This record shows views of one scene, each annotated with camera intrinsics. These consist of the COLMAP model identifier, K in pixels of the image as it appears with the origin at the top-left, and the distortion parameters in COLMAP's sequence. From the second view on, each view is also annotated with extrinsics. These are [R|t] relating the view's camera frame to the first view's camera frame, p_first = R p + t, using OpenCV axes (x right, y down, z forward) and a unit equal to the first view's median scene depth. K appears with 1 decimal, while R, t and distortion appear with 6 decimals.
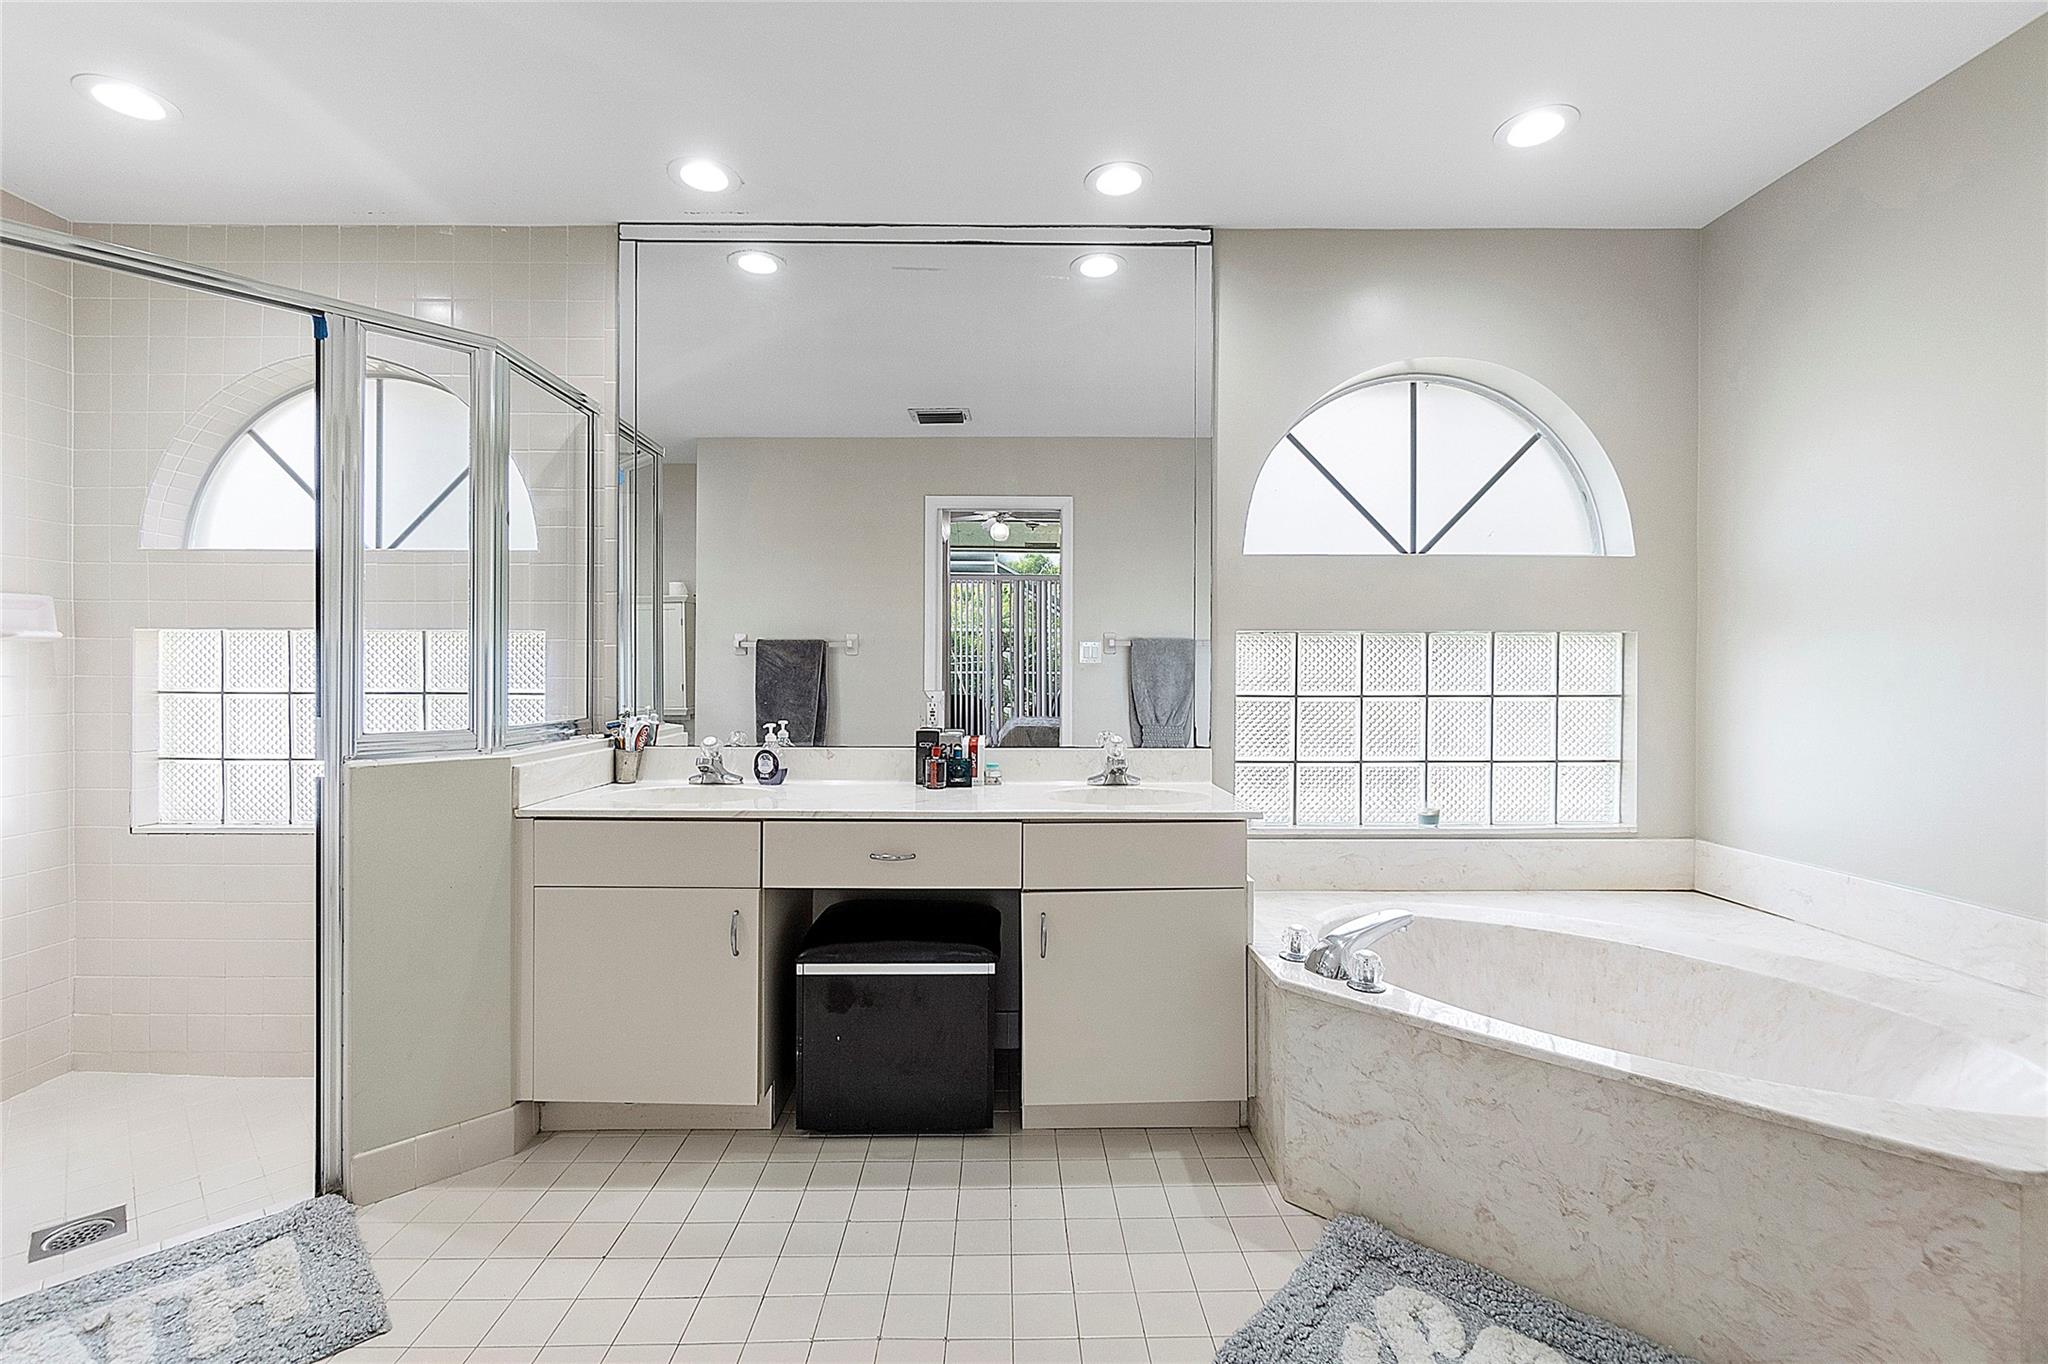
lens RADIAL K [[881.2, 0, 1010.8], [0, 881.2, 676.2], [0, 0, 1]] dist [-0.007301, 0.000767]
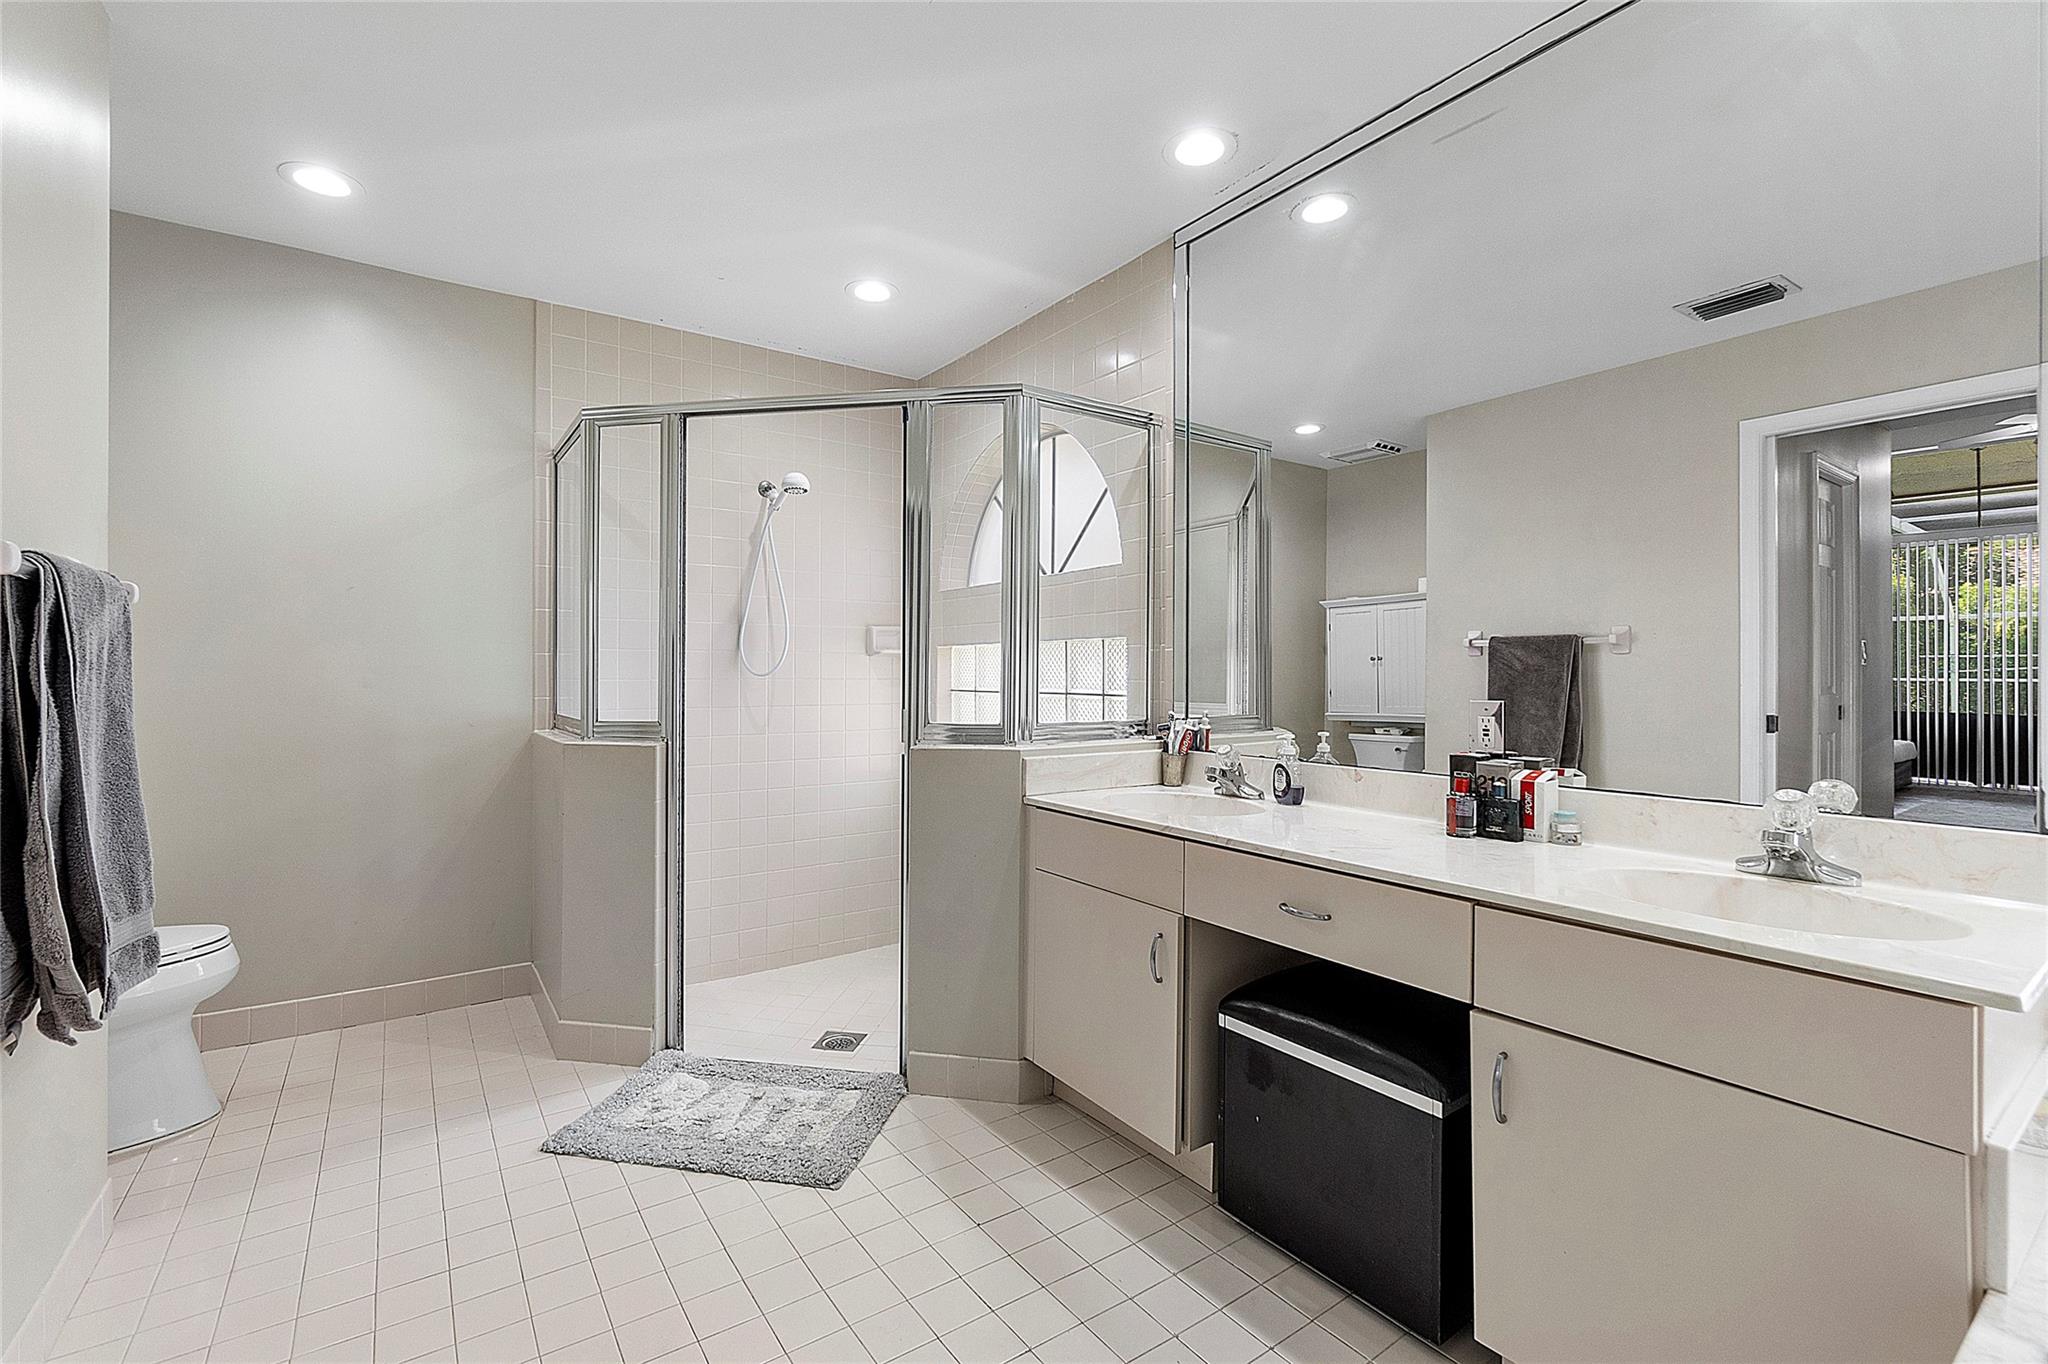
lens RADIAL K [[881.2, 0, 1014.2], [0, 881.2, 674.6], [0, 0, 1]] dist [-0.007301, 0.000767]
pose [[0.567641, -0.002137, -0.823273, 0.291026], [-0.003773, 0.999979, -0.005197, 0.000325], [0.823267, 0.006056, 0.567621, 0.283010]]
